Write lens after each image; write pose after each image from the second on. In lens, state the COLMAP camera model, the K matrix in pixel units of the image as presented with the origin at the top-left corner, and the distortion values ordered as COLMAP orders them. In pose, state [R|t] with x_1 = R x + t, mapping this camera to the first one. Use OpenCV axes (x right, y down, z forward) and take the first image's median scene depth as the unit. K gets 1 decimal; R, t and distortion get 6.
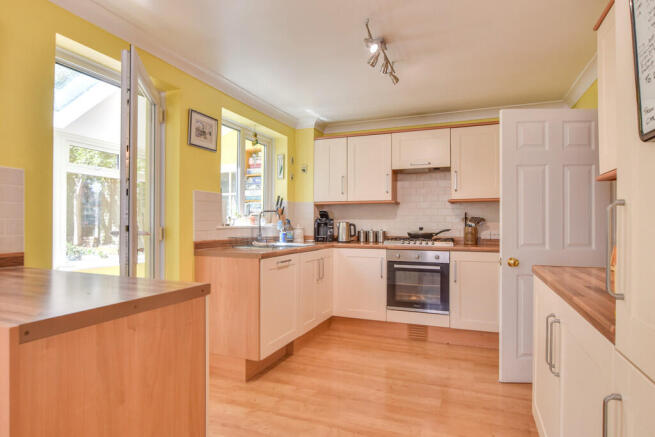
lens RADIAL K [[369.5, 0, 327.9], [0, 369.5, 219.3], [0, 0, 1]] dist [-0.019142, 0.011085]
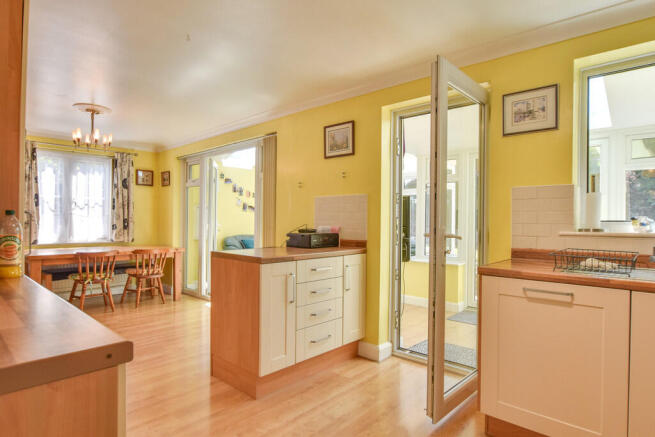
lens RADIAL K [[369.5, 0, 323.5], [0, 369.5, 218.9], [0, 0, 1]] dist [-0.019142, 0.011085]
pose [[-0.369504, -0.012337, -0.929147, 0.562915], [-0.003743, 0.999924, -0.011789, 0.005110], [0.929222, -0.000878, -0.369522, 0.884310]]
